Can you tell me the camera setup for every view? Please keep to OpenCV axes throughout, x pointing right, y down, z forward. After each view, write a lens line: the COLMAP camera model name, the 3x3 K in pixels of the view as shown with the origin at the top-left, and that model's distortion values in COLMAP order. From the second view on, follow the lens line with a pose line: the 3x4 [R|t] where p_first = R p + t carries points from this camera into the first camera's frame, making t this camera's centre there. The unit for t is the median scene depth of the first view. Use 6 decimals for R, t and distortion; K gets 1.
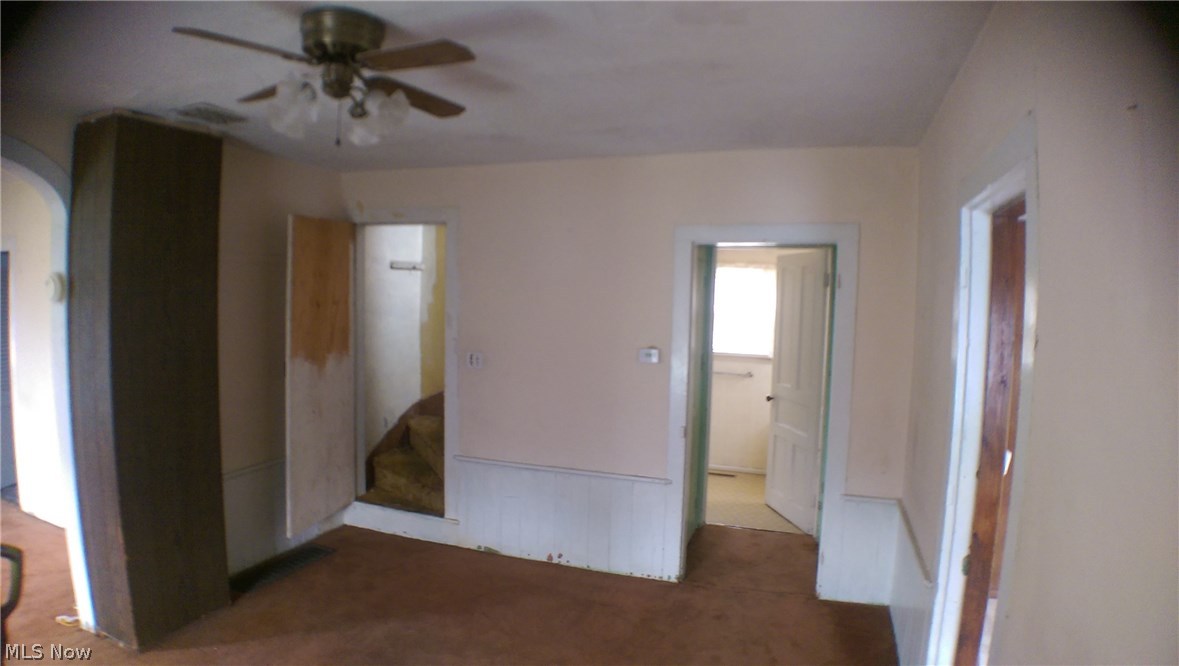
lens RADIAL K [[662.2, 0, 585.7], [0, 662.2, 329.8], [0, 0, 1]] dist [-0.141368, 0.000156]
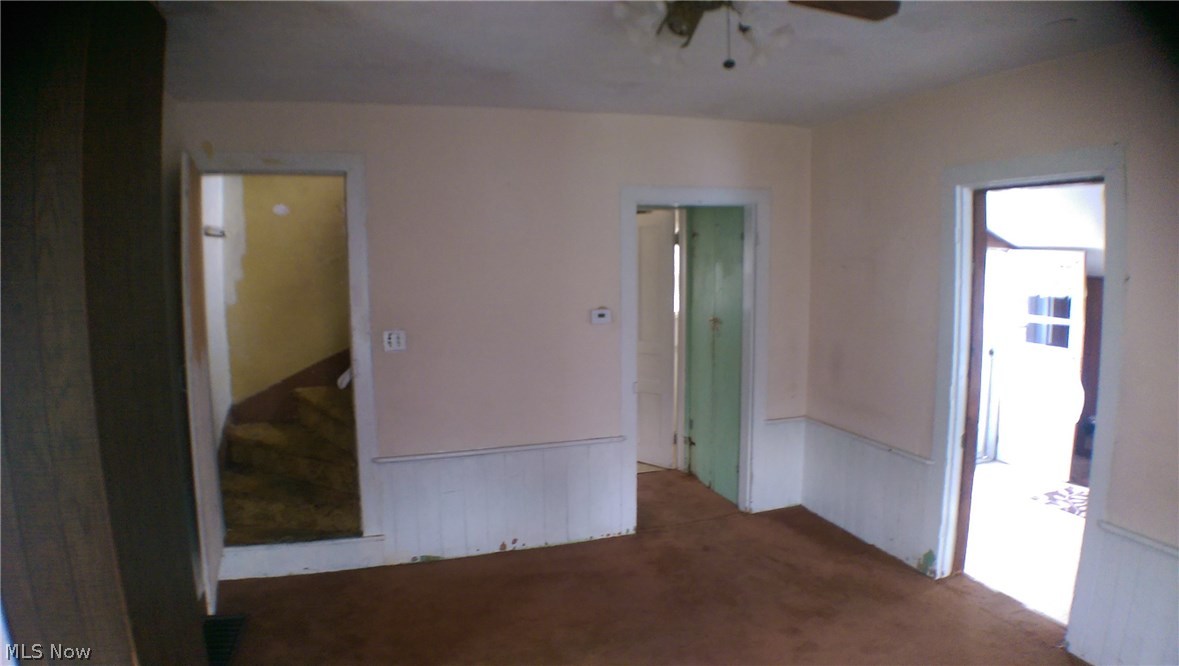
lens RADIAL K [[662.2, 0, 585.7], [0, 662.2, 329.8], [0, 0, 1]] dist [-0.141368, 0.000156]
pose [[0.800665, -0.089683, 0.592362, -0.465912], [0.062273, 0.995835, 0.066597, -0.007364], [-0.595868, -0.016434, 0.802914, 0.194670]]
